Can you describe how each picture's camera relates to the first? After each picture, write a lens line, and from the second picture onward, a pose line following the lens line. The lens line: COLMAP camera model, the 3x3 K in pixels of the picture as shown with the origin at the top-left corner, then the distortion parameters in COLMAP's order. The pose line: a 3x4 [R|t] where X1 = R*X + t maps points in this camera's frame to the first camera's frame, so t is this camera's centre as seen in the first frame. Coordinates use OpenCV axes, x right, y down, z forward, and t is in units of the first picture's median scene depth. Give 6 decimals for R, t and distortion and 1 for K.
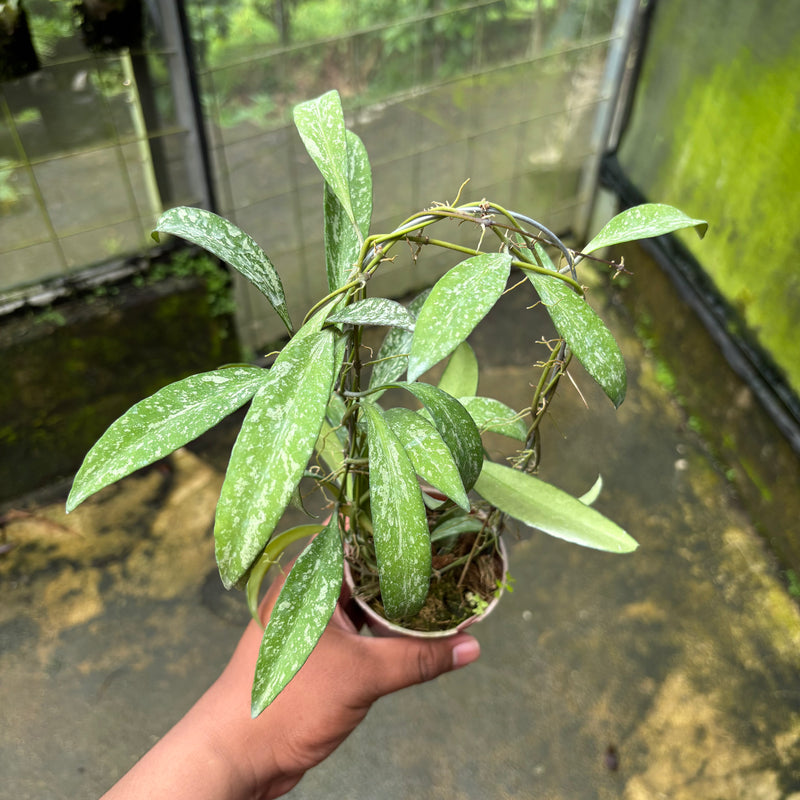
lens RADIAL K [[831.0, 0, 400.0], [0, 831.0, 400.0], [0, 0, 1]] dist [-0.018800, 0.025038]
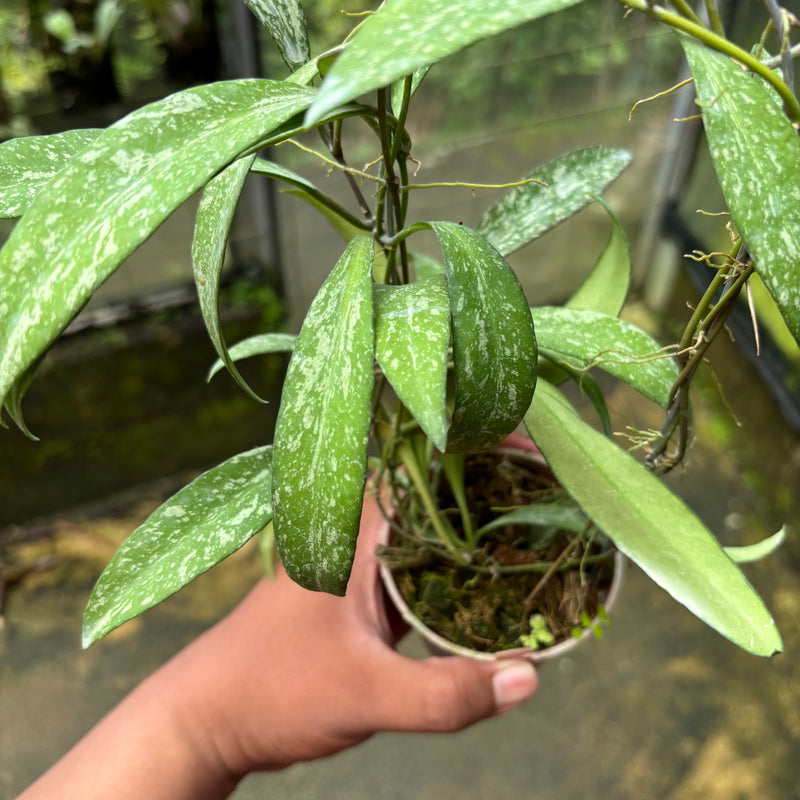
lens RADIAL K [[877.8, 0, 383.6], [0, 877.8, 407.7], [0, 0, 1]] dist [0.211163, -0.510631]
pose [[0.889369, 0.299321, -0.345587, 0.260528], [-0.286029, 0.953970, 0.090160, 0.068739], [0.356666, 0.018662, 0.934045, 0.452773]]
